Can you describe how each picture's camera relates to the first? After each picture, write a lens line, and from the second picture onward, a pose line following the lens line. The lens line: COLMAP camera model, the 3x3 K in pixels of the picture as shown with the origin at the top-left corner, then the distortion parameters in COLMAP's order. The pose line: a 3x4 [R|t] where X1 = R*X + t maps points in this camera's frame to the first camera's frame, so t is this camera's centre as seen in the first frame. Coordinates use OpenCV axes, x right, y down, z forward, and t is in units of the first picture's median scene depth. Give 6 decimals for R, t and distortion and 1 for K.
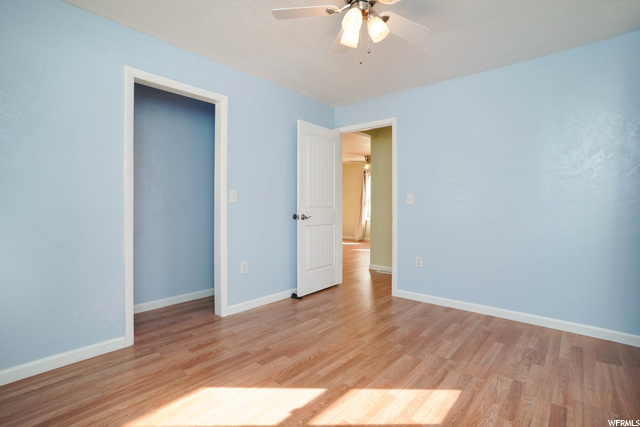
lens RADIAL K [[311.9, 0, 316.9], [0, 311.9, 207.4], [0, 0, 1]] dist [-0.061265, 0.031899]
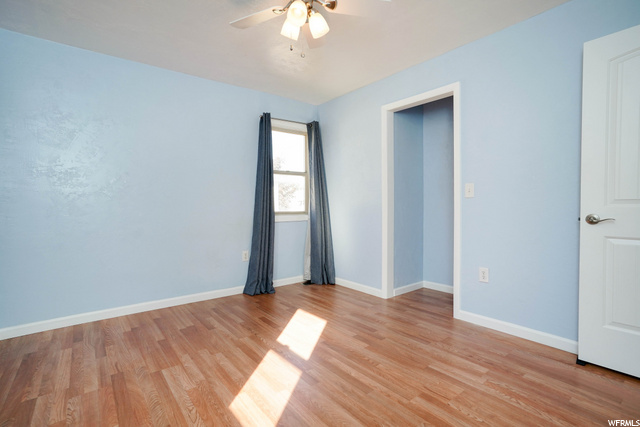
lens RADIAL K [[311.9, 0, 316.9], [0, 311.9, 207.4], [0, 0, 1]] dist [-0.061265, 0.031899]
pose [[-0.193563, 0.012563, -0.981007, 0.982016], [0.001345, 0.999920, 0.012540, 0.003105], [0.981087, 0.001108, -0.193565, 1.072410]]
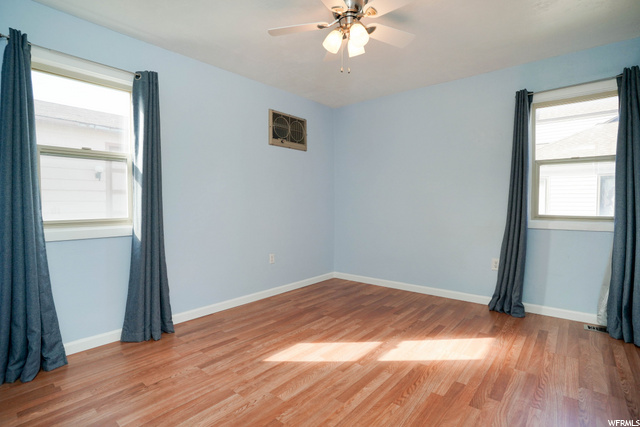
lens RADIAL K [[316.9, 0, 318.0], [0, 316.9, 213.2], [0, 0, 1]] dist [-0.076525, 0.030392]
pose [[-0.999949, 0.000481, -0.010069, 0.227254], [0.000081, 0.999212, 0.039690, -0.012794], [0.010080, 0.039687, -0.999161, 1.832993]]
